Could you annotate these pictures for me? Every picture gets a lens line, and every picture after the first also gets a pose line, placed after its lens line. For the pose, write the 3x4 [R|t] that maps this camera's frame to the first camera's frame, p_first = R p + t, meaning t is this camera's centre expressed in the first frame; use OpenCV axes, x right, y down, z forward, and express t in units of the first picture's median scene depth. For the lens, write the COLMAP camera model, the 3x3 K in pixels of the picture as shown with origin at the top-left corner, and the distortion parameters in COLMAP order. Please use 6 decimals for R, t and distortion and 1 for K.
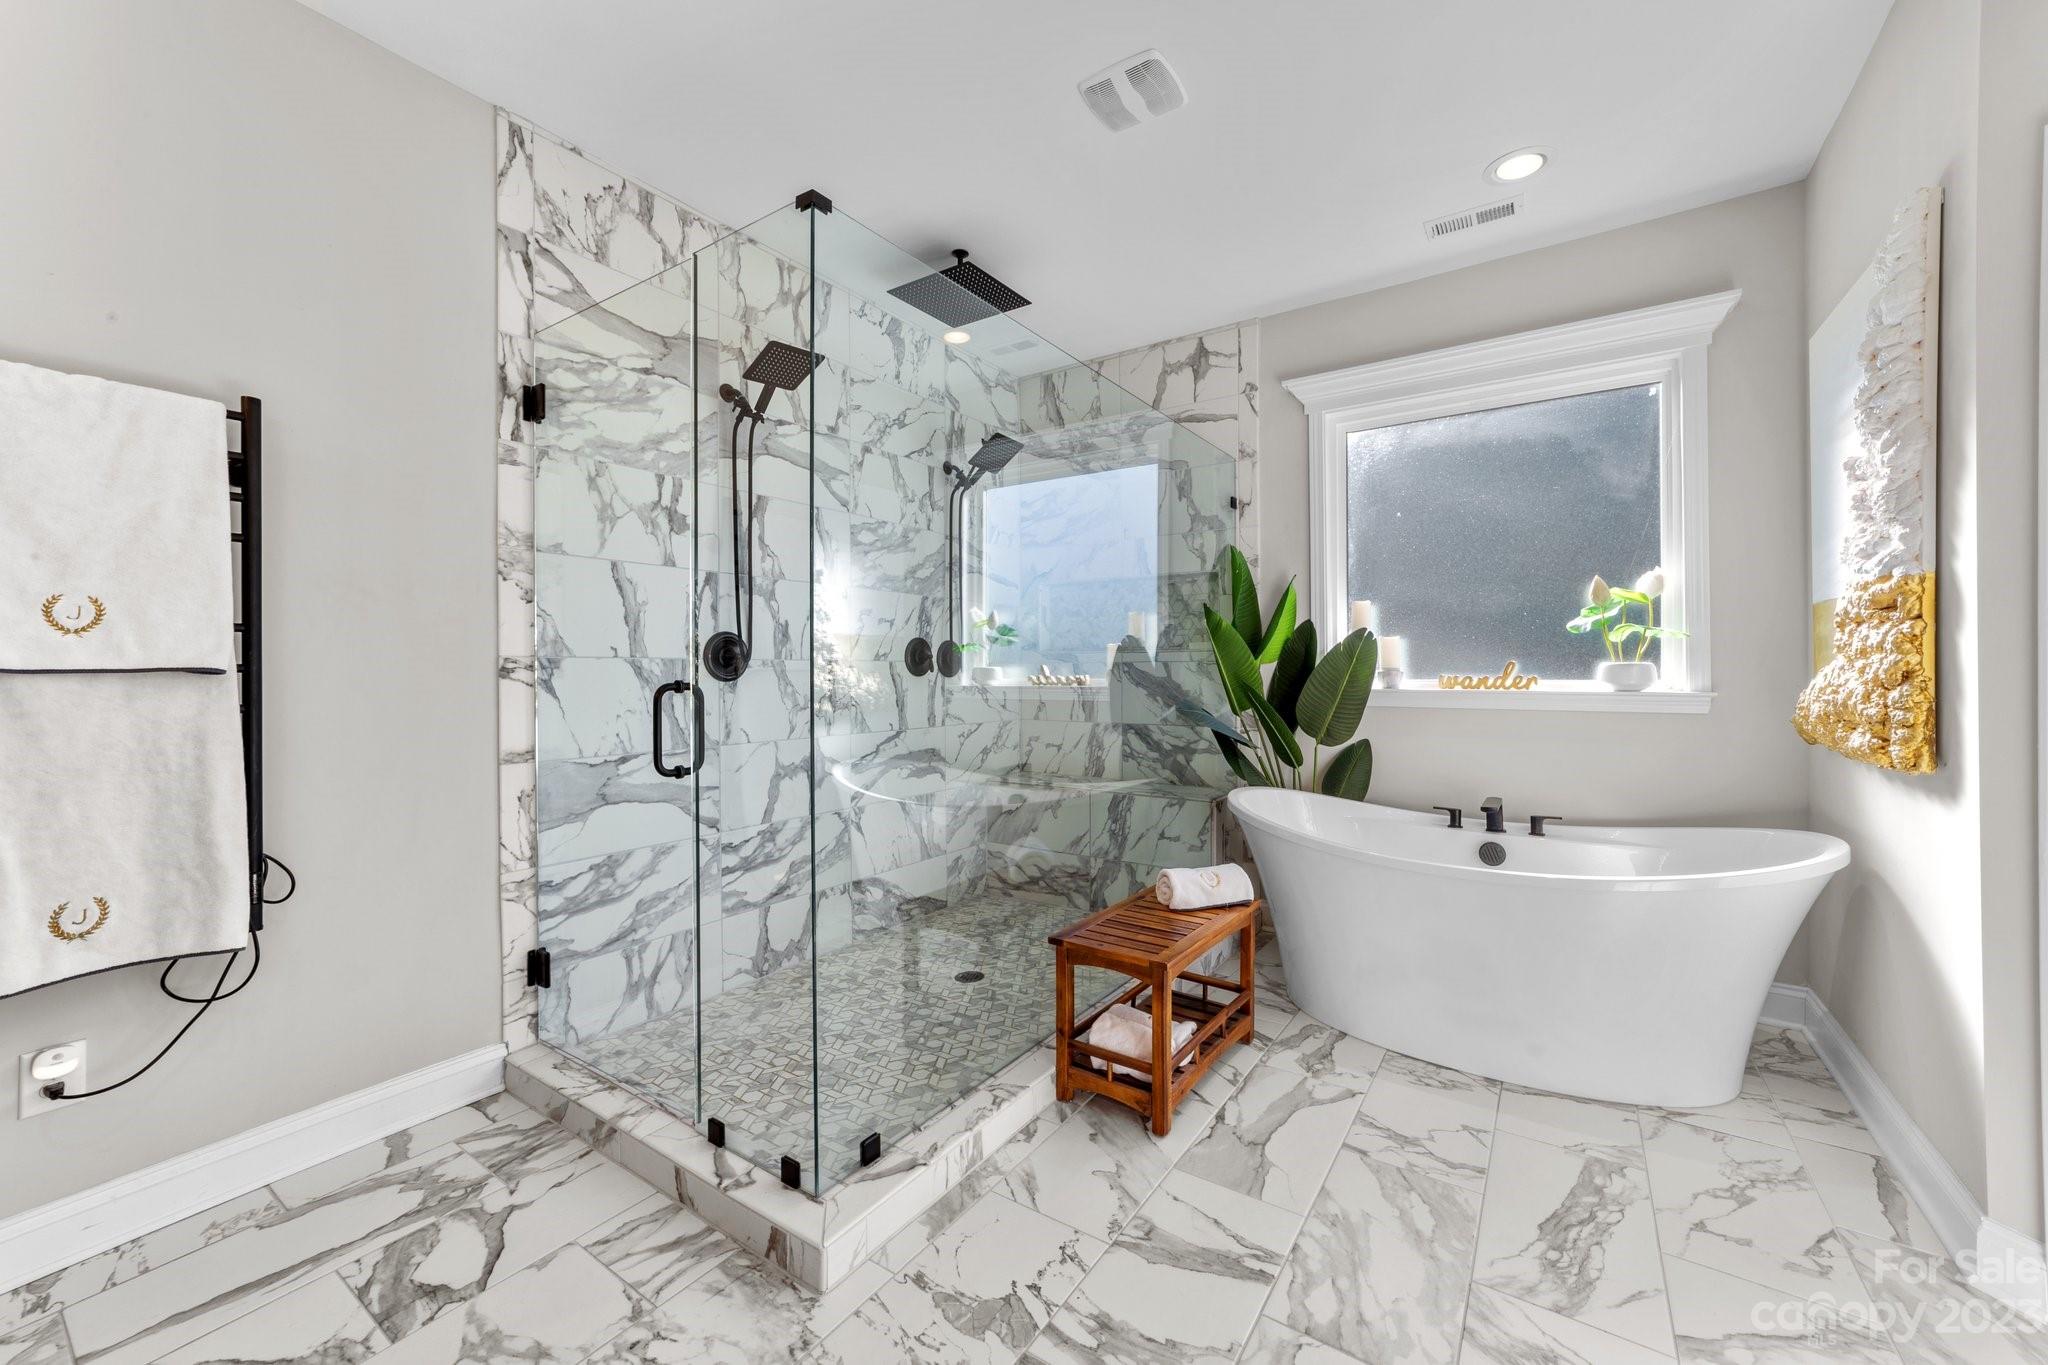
lens RADIAL K [[788.5, 0, 1027.0], [0, 788.5, 682.6], [0, 0, 1]] dist [-0.017966, 0.008518]
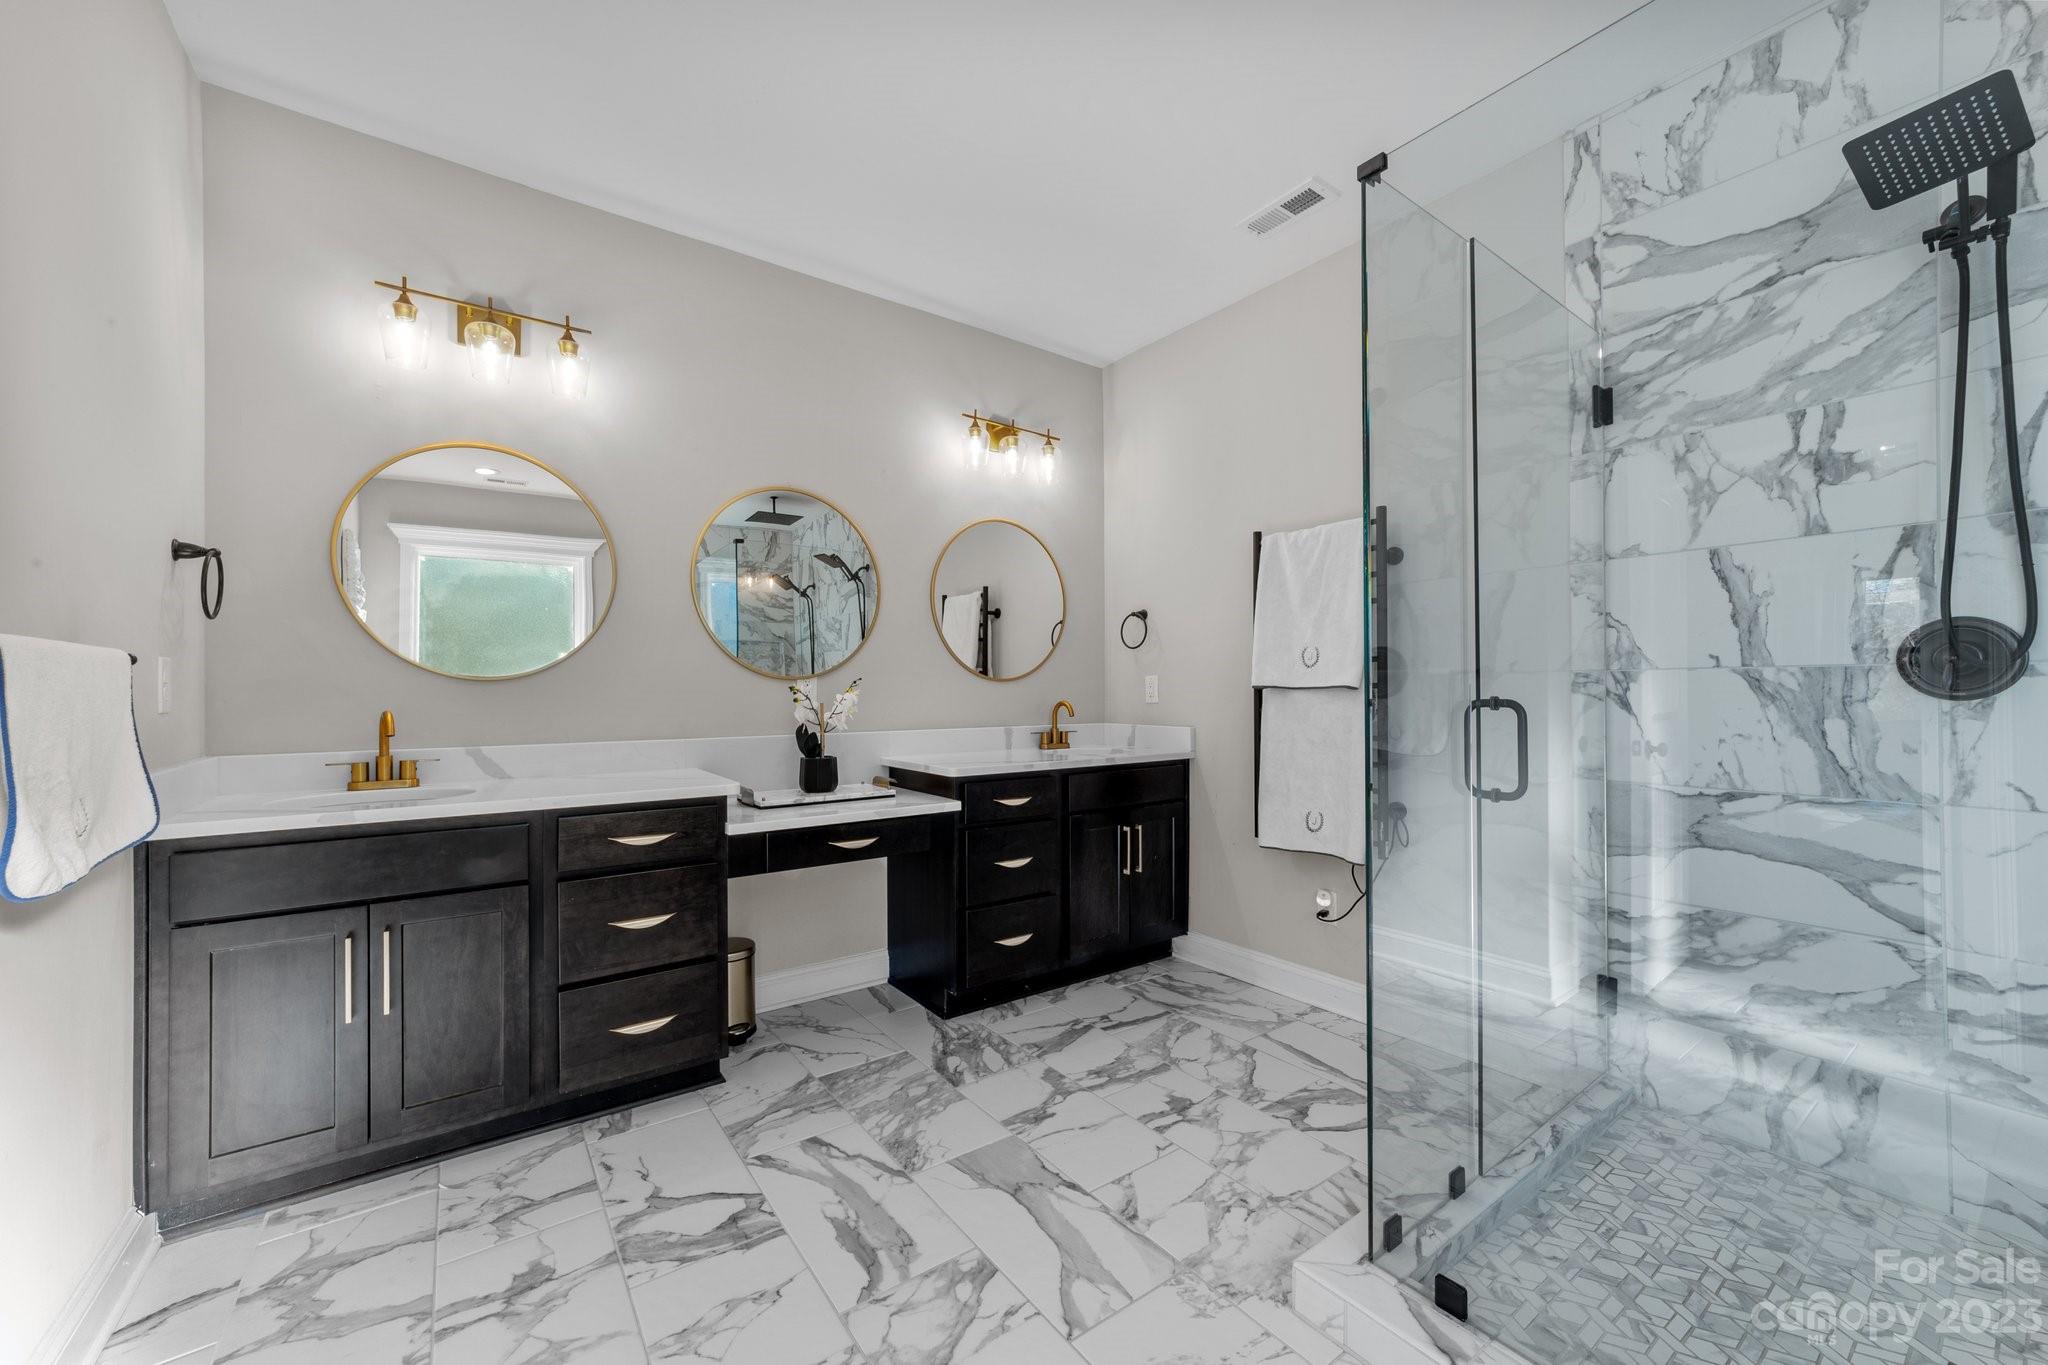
lens RADIAL K [[796.6, 0, 1030.1], [0, 796.6, 701.1], [0, 0, 1]] dist [-0.017836, 0.007048]
pose [[-0.336477, 0.017696, -0.941525, 0.490458], [-0.005123, 0.999774, 0.020621, -0.010992], [0.941678, 0.011762, -0.336311, 0.628265]]
